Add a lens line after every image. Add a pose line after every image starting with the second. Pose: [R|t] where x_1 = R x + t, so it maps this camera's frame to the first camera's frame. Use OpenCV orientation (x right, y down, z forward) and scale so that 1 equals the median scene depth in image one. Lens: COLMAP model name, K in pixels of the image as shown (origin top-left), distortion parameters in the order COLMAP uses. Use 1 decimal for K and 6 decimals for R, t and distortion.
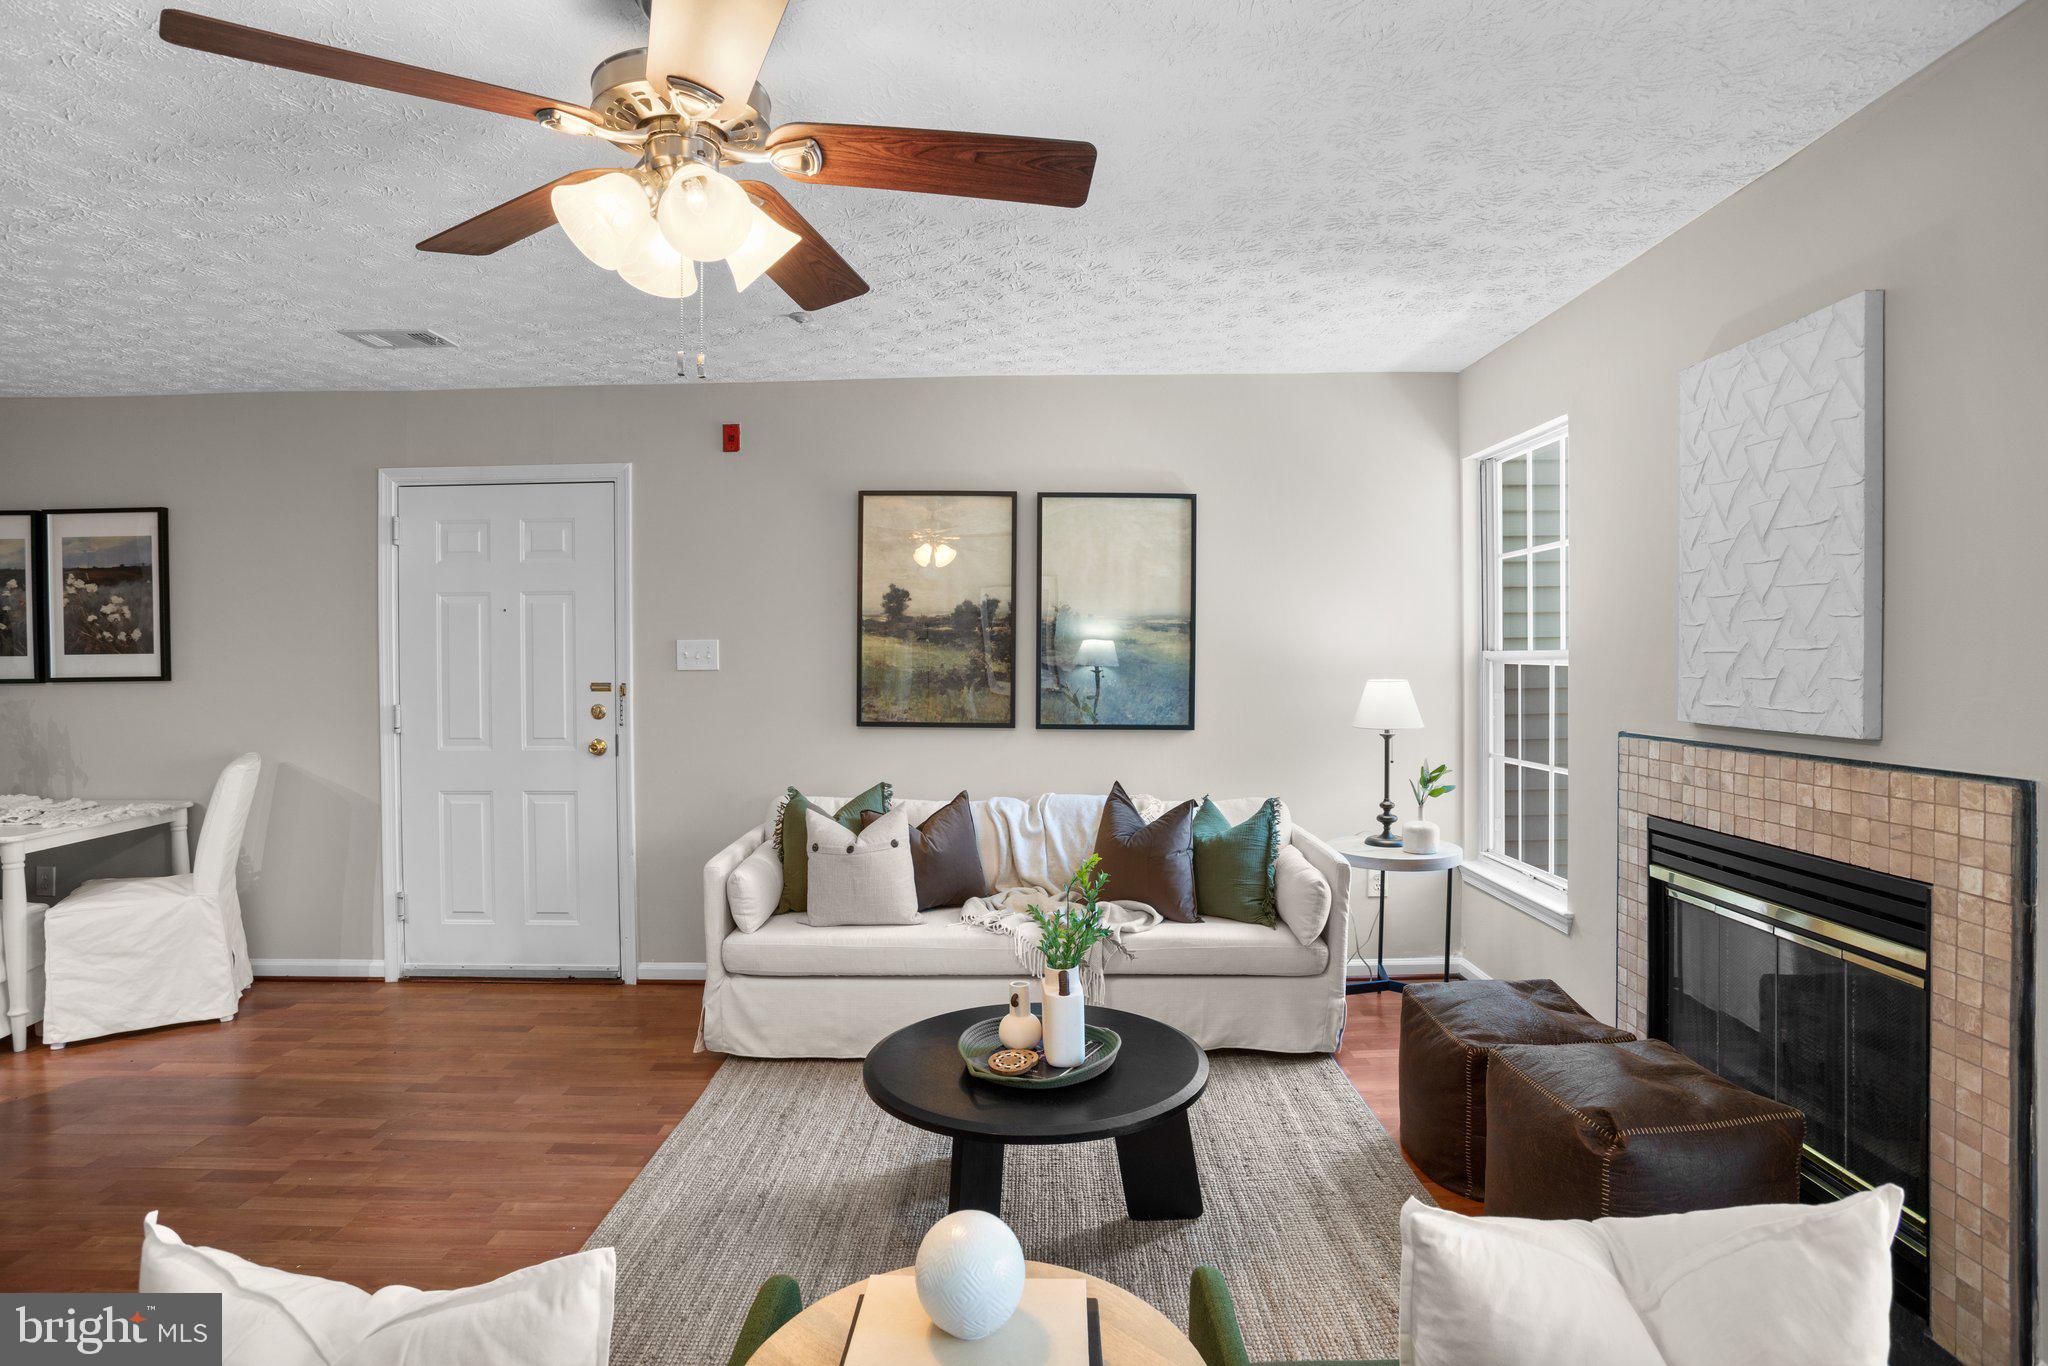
lens RADIAL K [[1055.8, 0, 1014.9], [0, 1055.8, 669.7], [0, 0, 1]] dist [-0.072180, 0.033085]
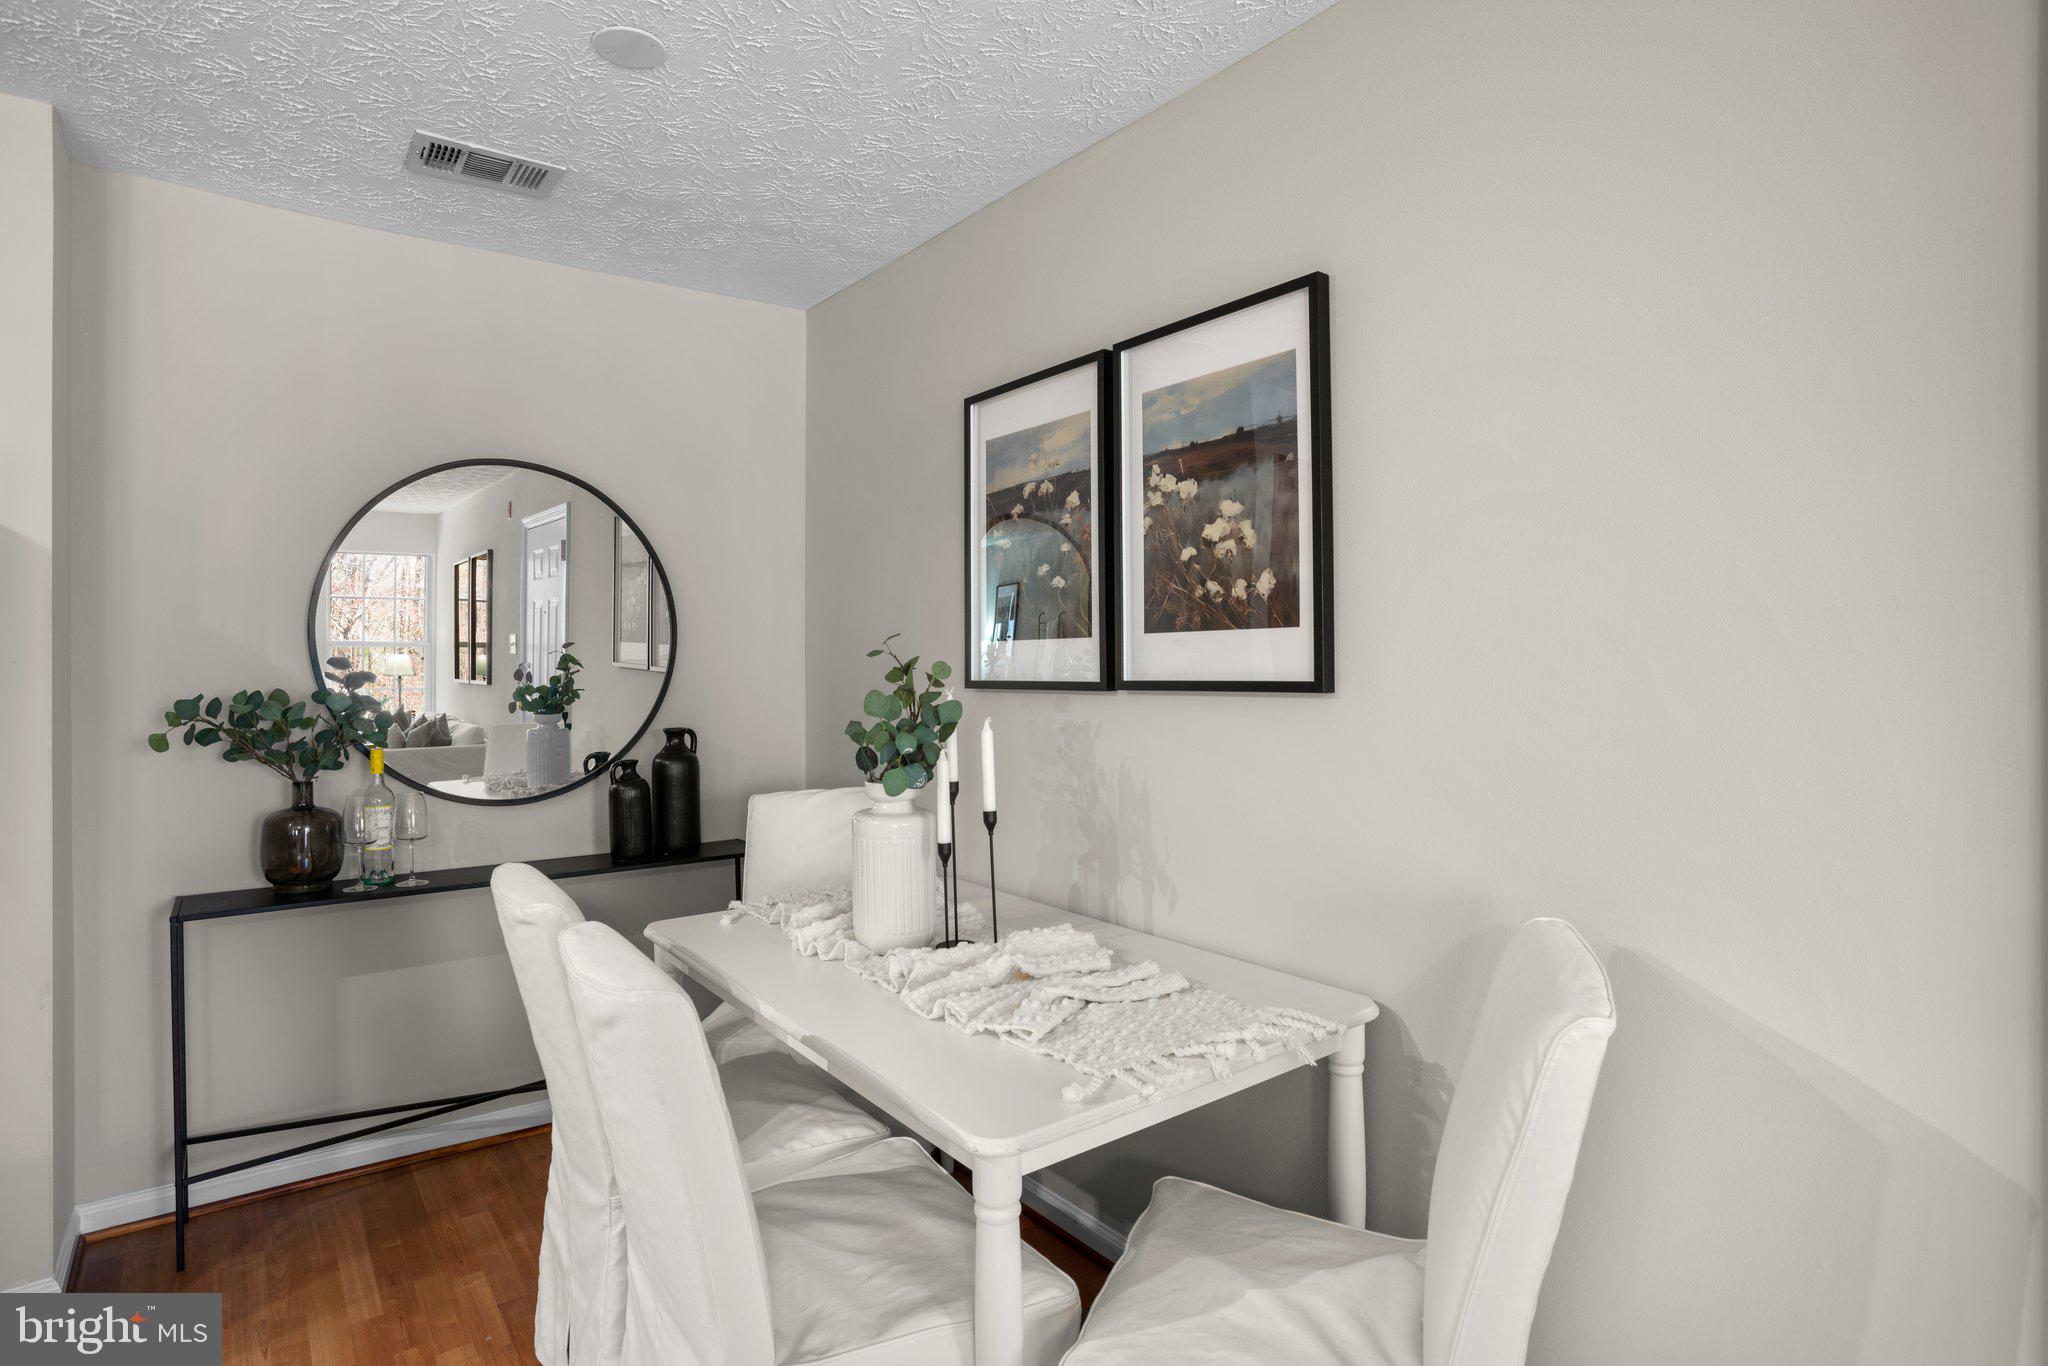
lens RADIAL K [[1070.4, 0, 1020.7], [0, 1070.4, 664.8], [0, 0, 1]] dist [-0.065569, 0.000198]
pose [[0.615820, 0.004402, -0.787875, -0.578581], [-0.012024, 0.999920, -0.003812, 0.002872], [0.787795, 0.011821, 0.615824, 0.649300]]
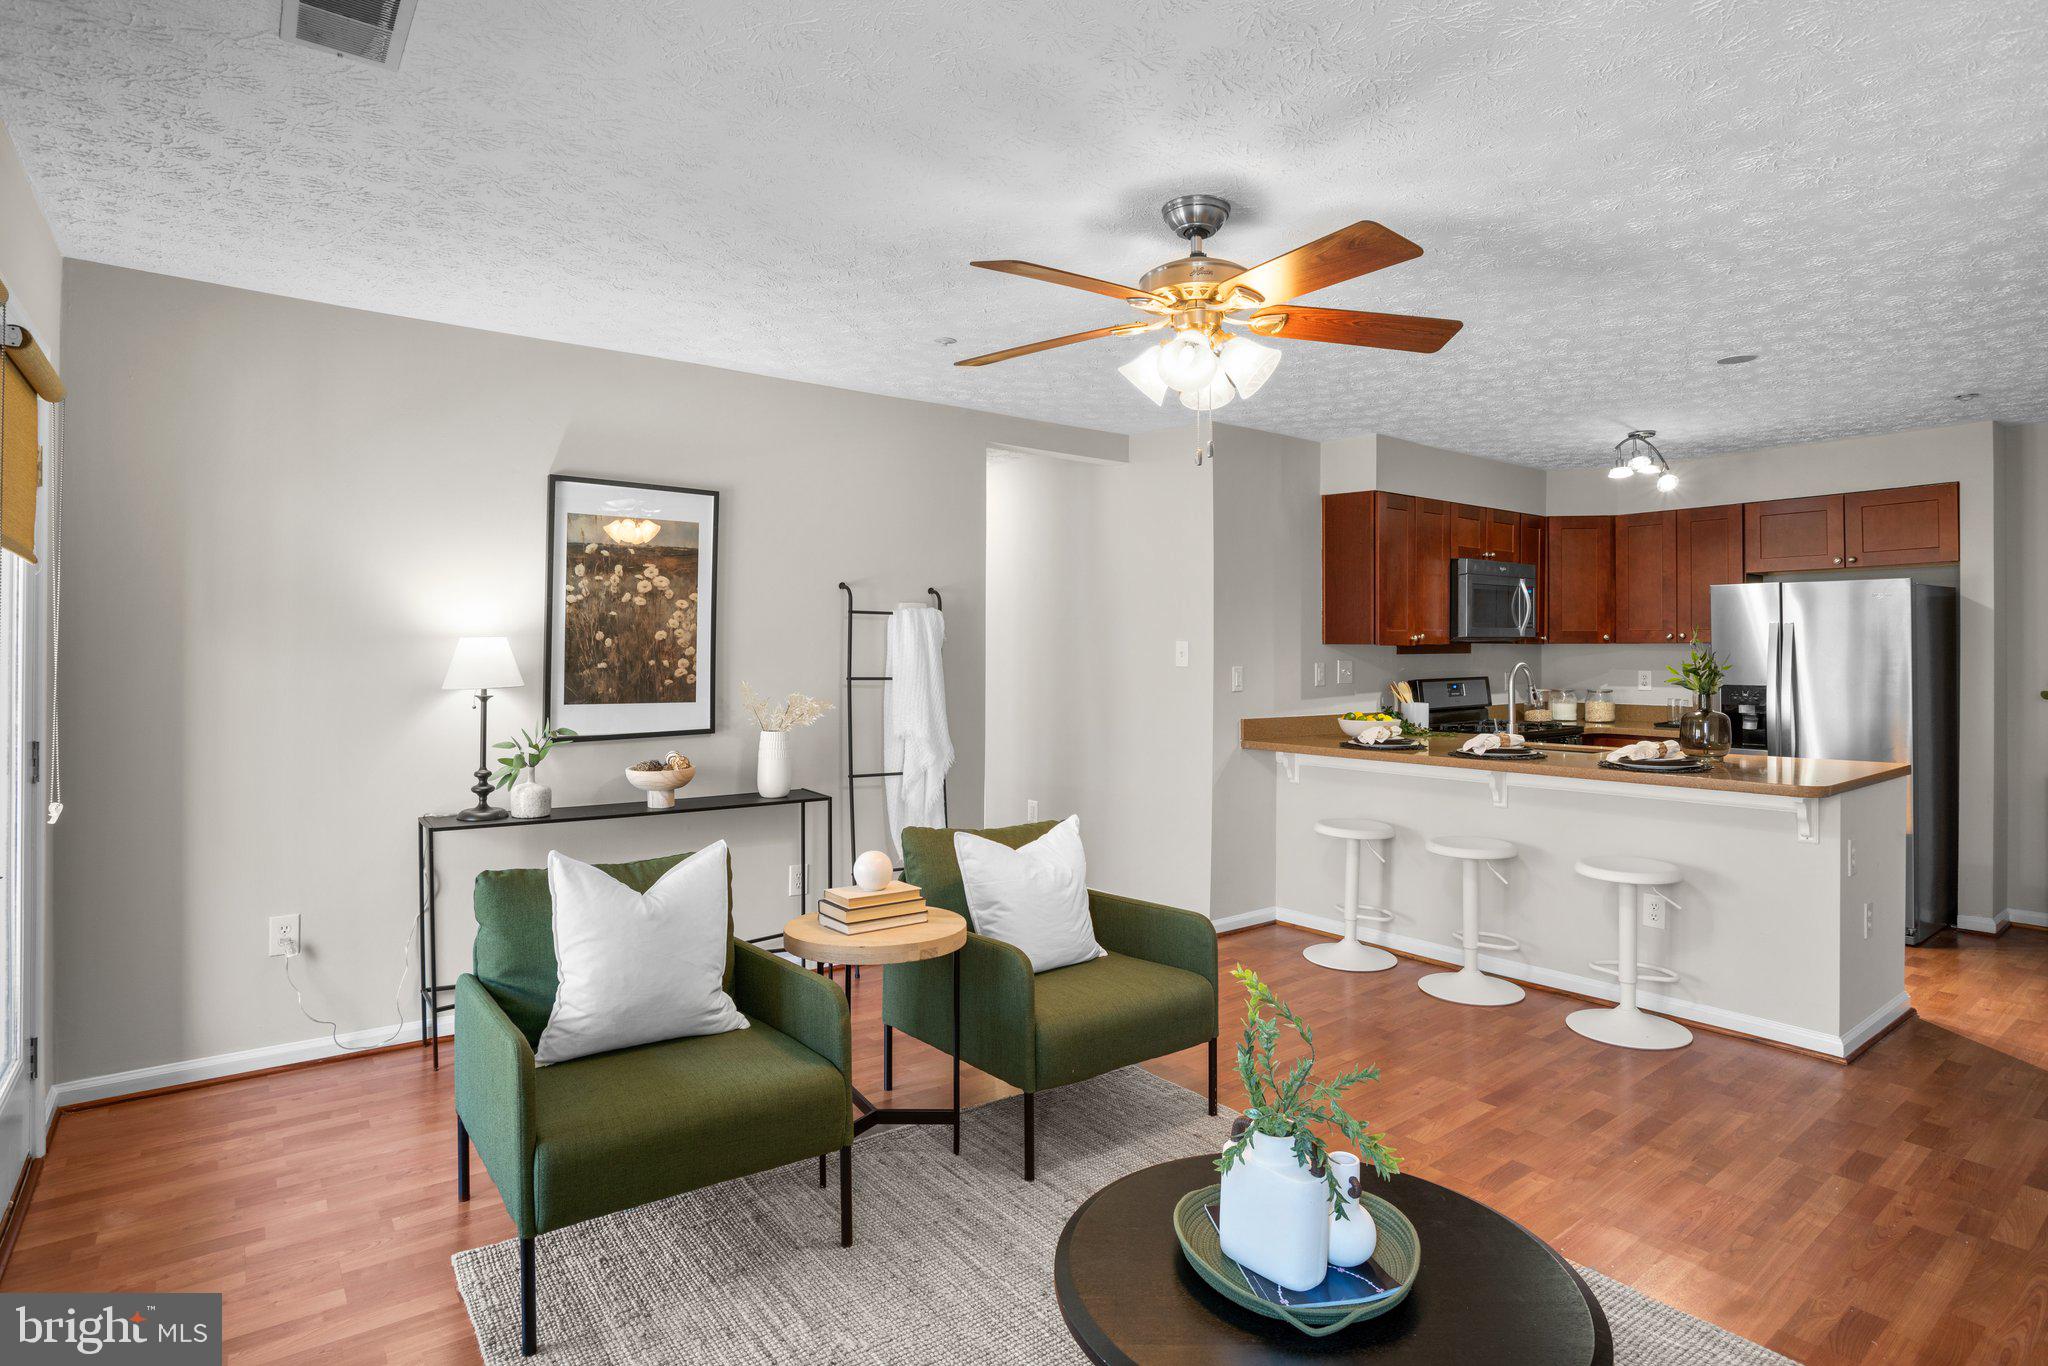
lens RADIAL K [[1061.4, 0, 1020.0], [0, 1061.4, 641.1], [0, 0, 1]] dist [-0.074104, 0.036724]
pose [[-0.784883, -0.001088, -0.619643, 0.327669], [-0.006133, 0.999963, 0.006013, -0.013184], [0.619614, 0.008520, -0.784861, 0.810880]]
